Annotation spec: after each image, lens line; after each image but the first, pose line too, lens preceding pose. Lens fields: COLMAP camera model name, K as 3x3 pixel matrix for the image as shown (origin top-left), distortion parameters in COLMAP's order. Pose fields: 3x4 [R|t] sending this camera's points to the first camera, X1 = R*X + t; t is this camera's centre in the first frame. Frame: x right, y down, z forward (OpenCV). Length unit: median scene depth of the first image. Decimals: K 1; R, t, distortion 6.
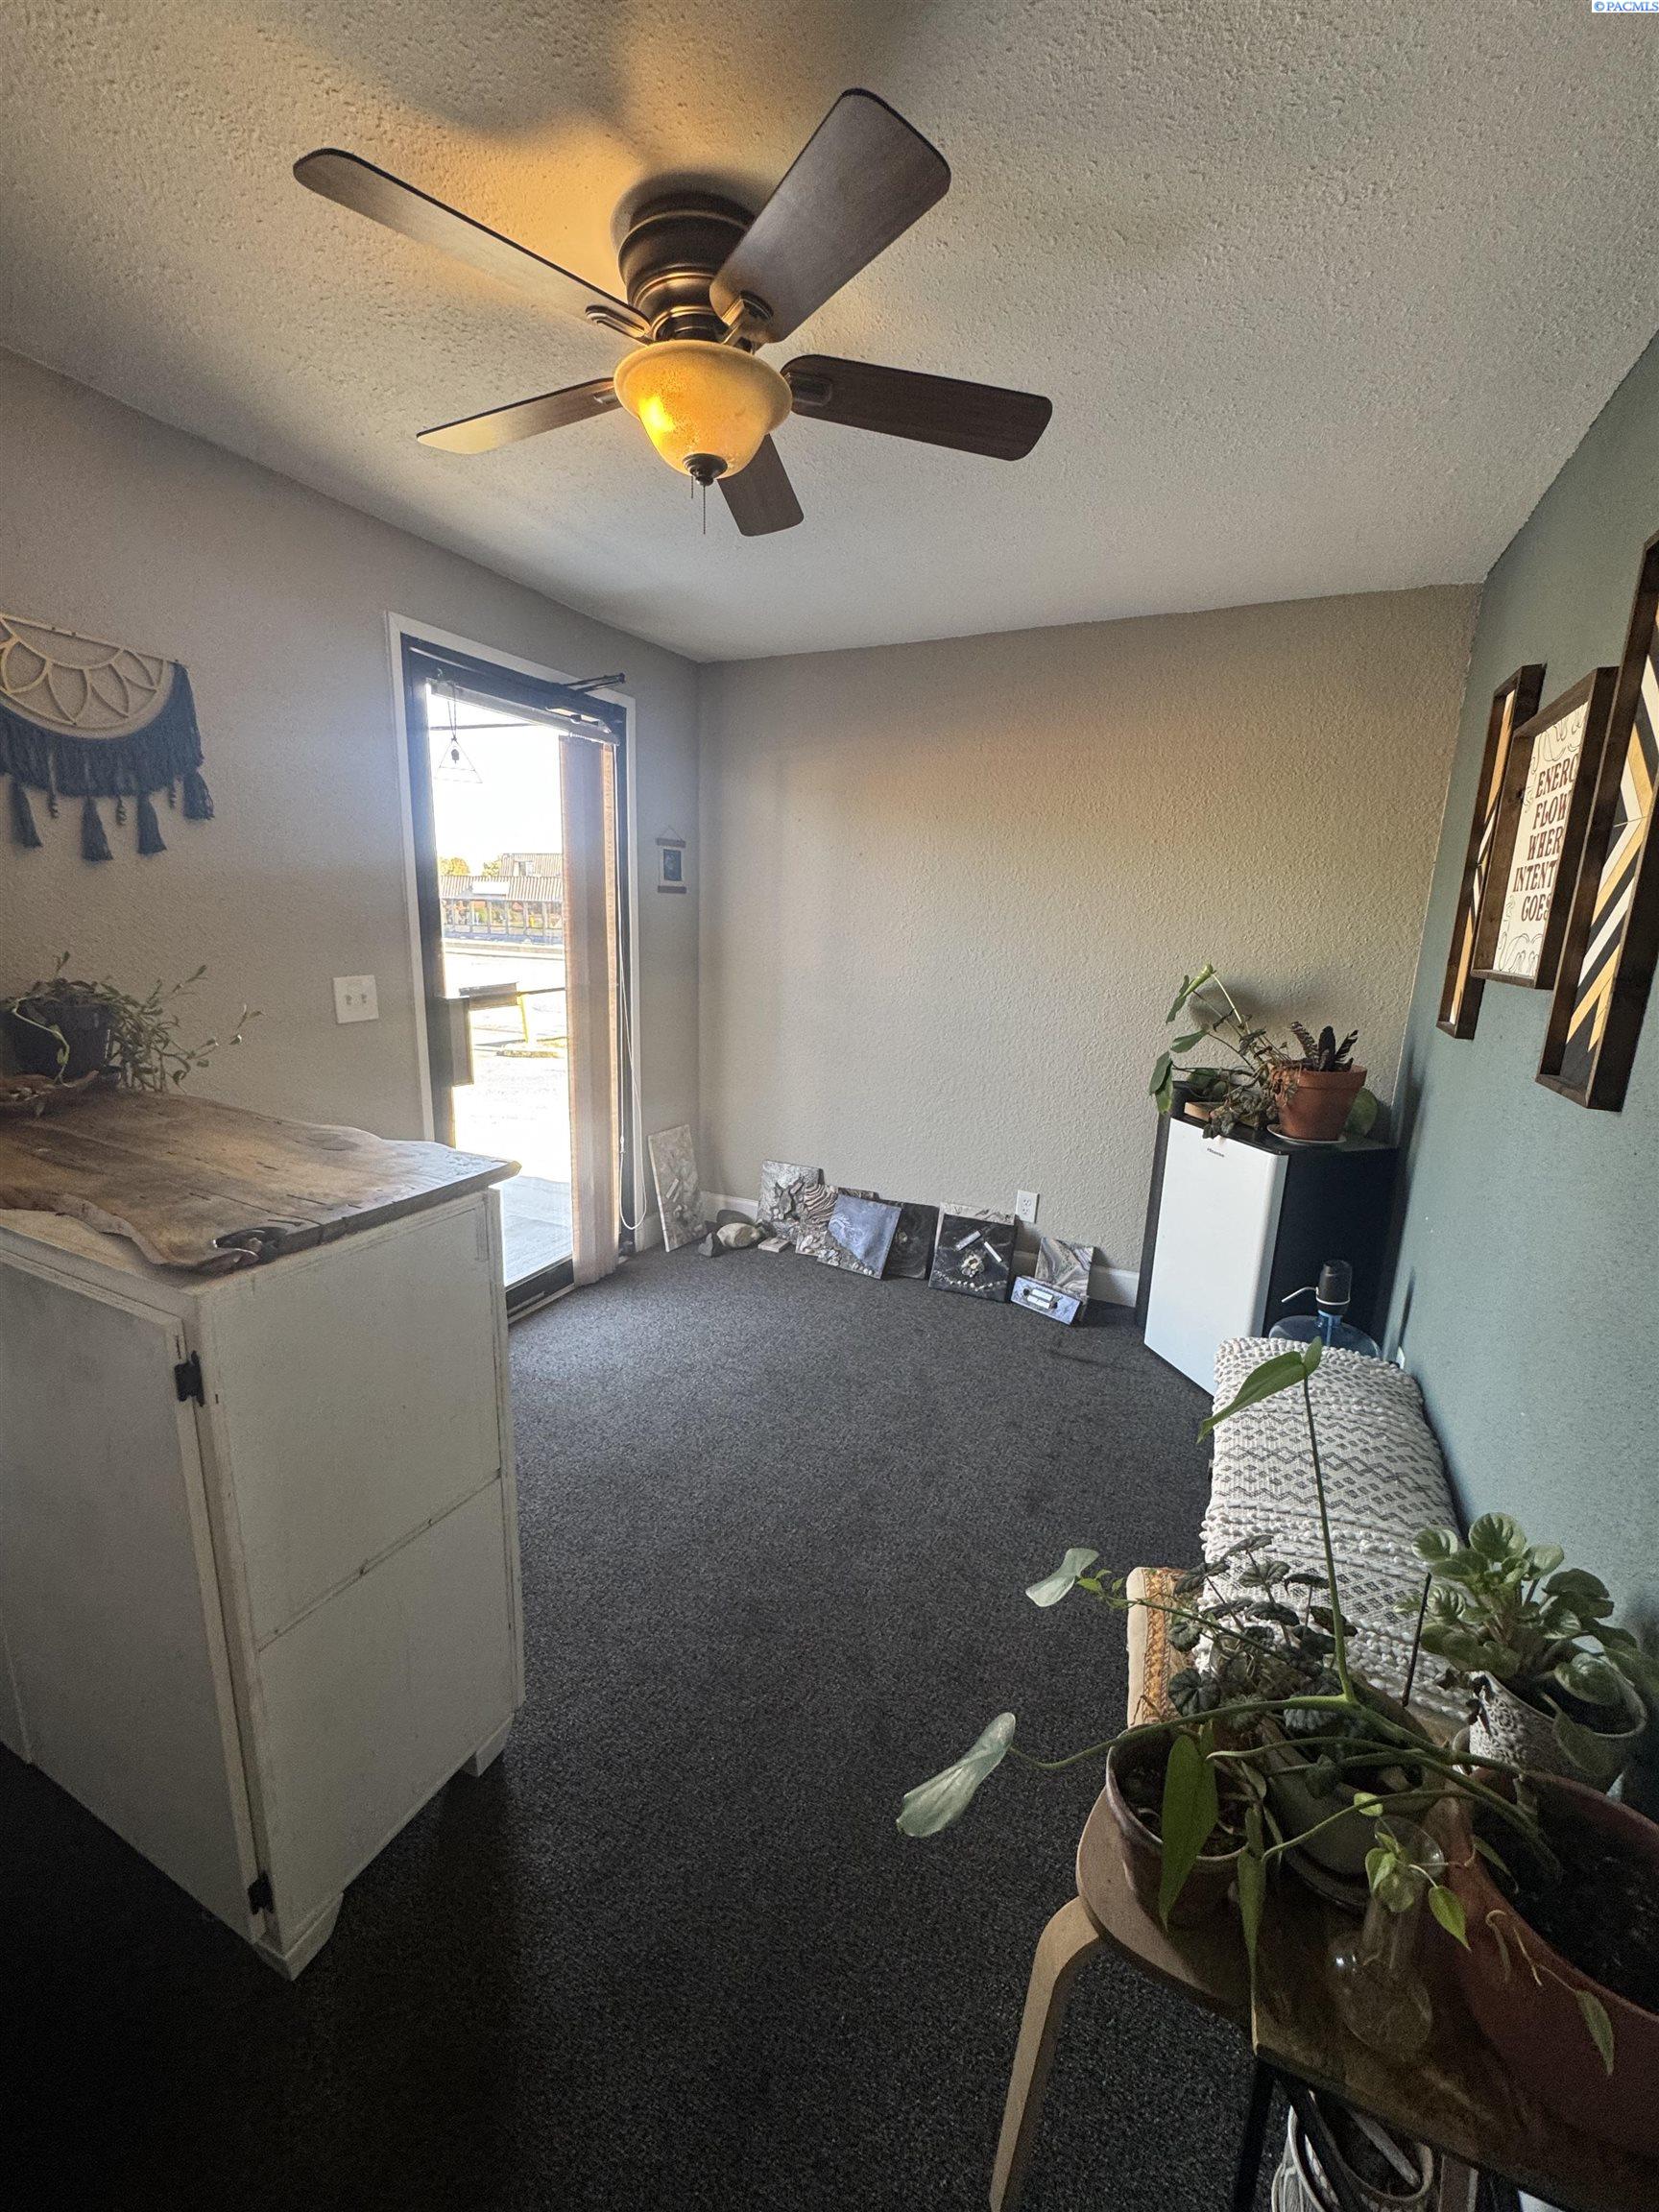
lens RADIAL K [[879.5, 0, 819.6], [0, 879.5, 1101.9], [0, 0, 1]] dist [-0.000078, -0.000034]
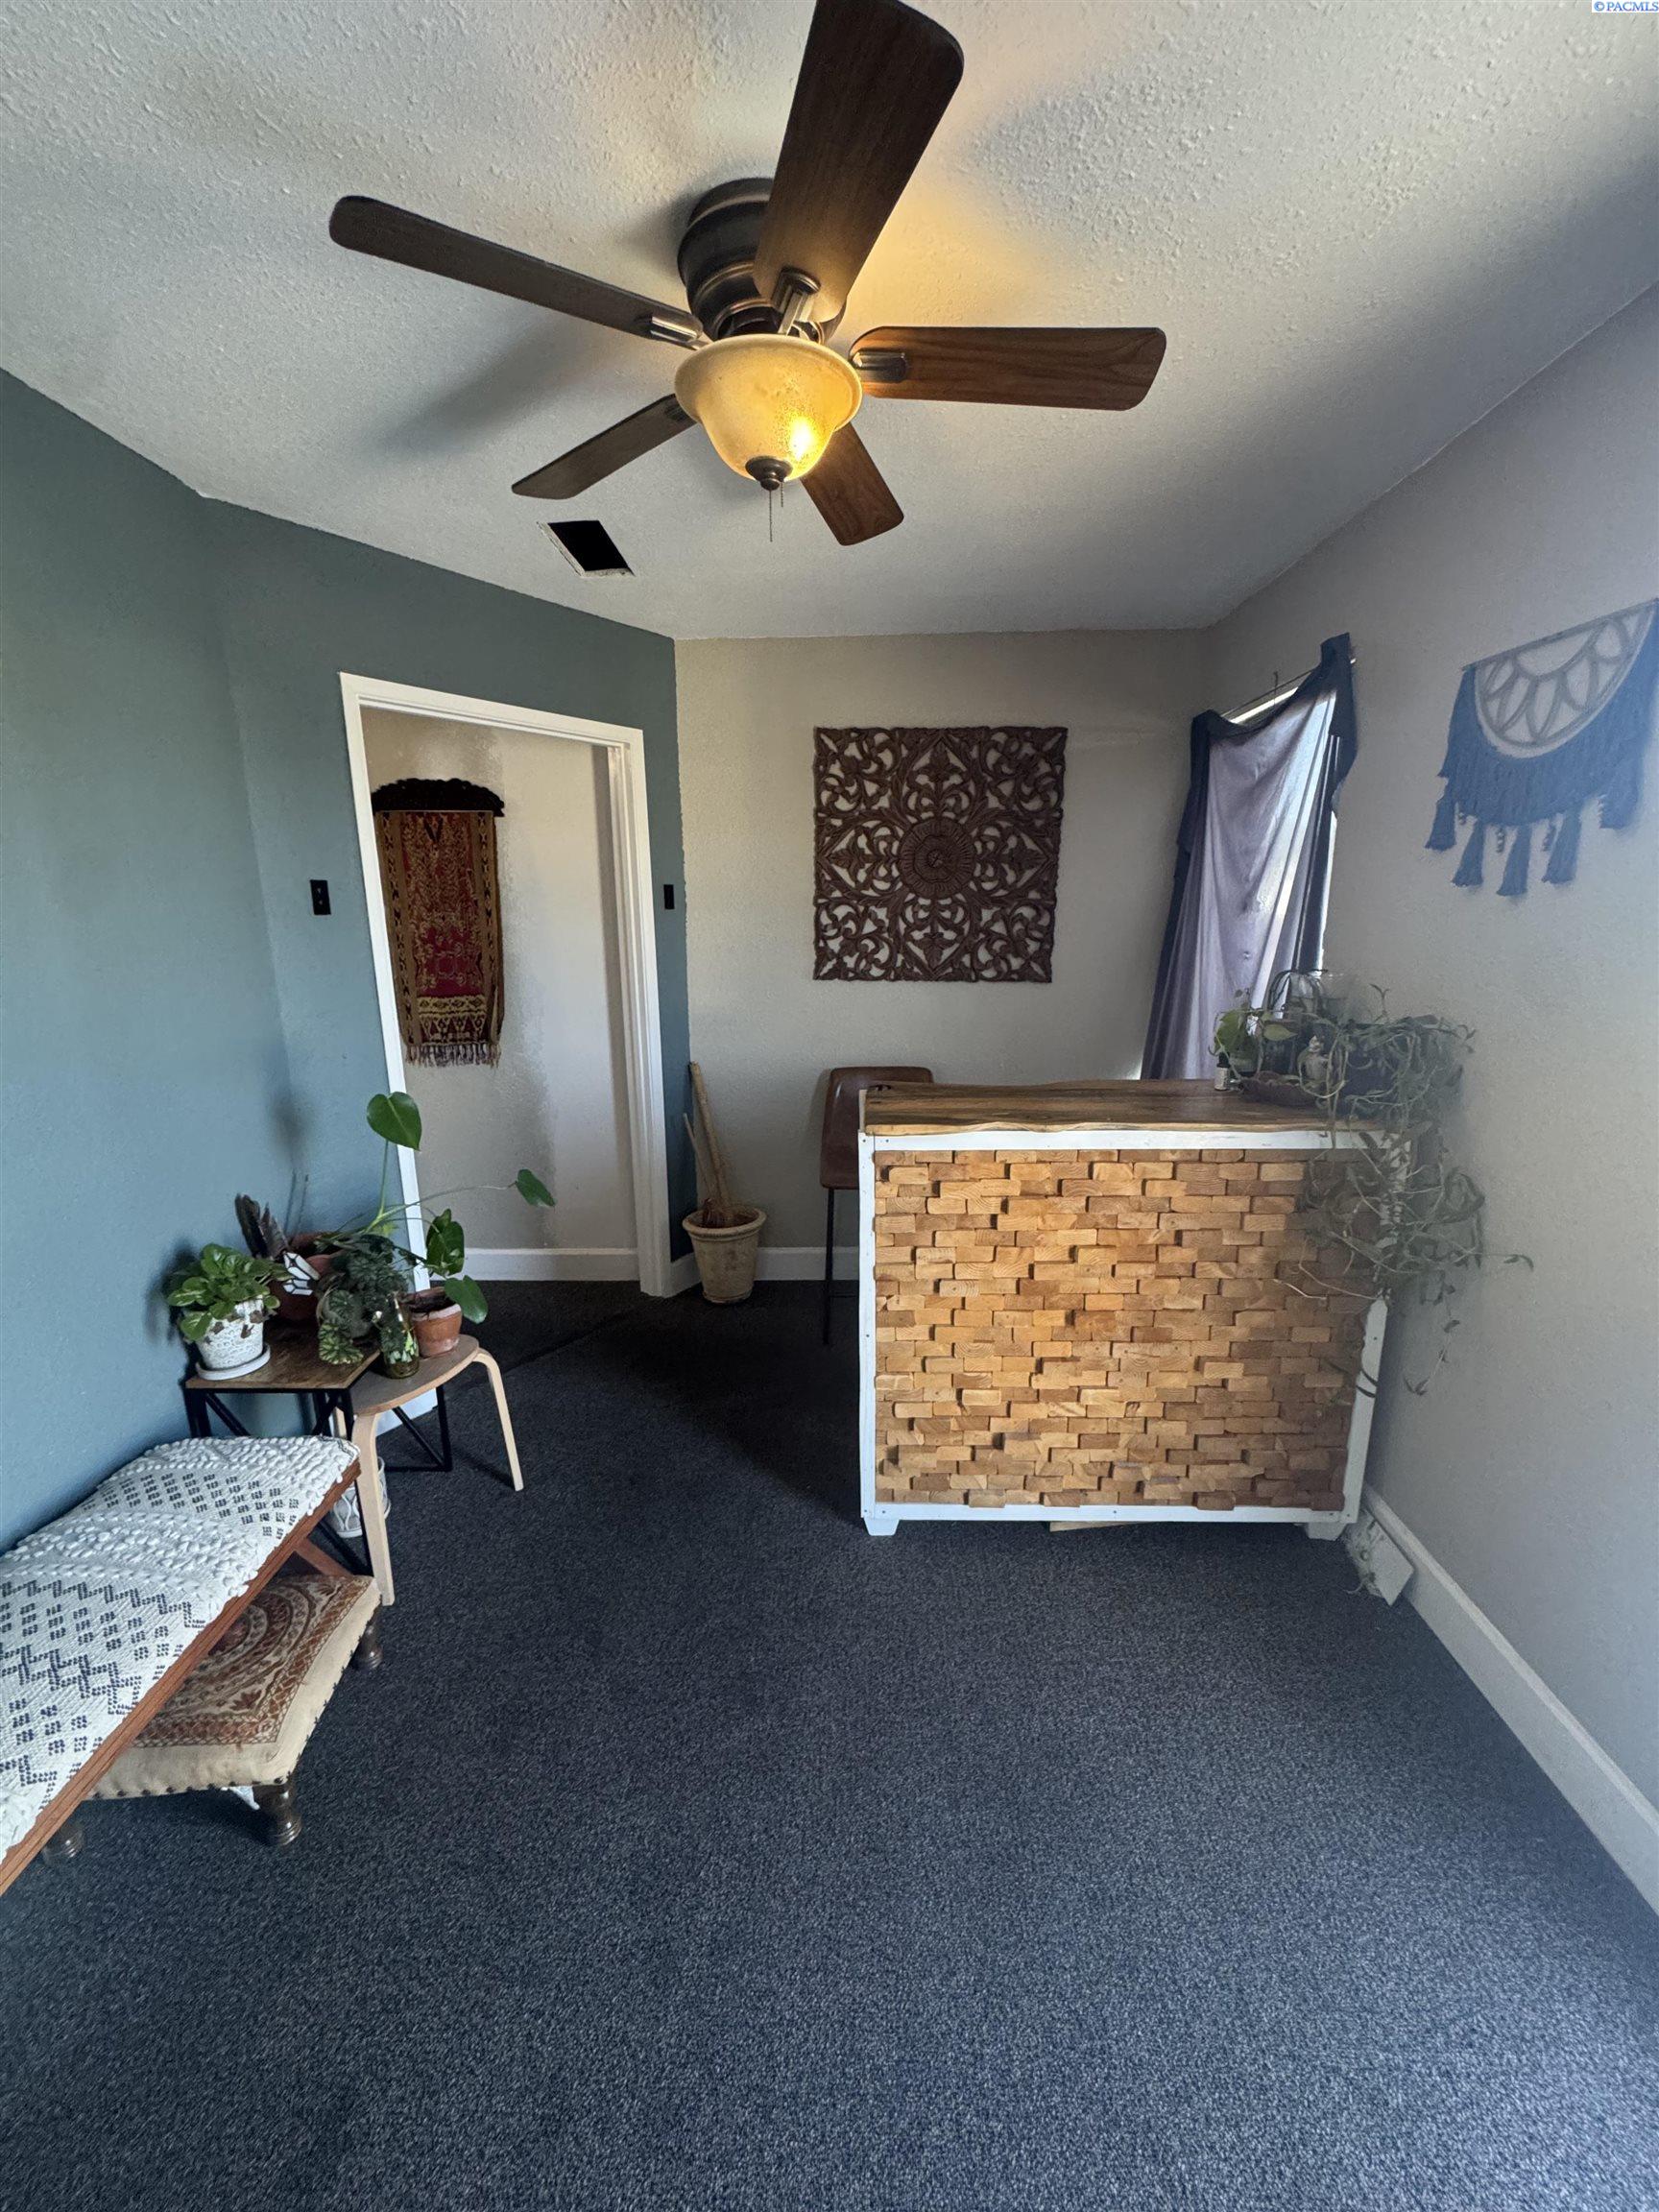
lens RADIAL K [[879.5, 0, 819.6], [0, 879.5, 1101.9], [0, 0, 1]] dist [-0.000078, -0.000034]
pose [[-0.914082, 0.067660, -0.399846, 0.181203], [-0.107553, 0.910226, 0.399901, -0.361736], [0.391007, 0.408547, -0.824744, 1.535322]]
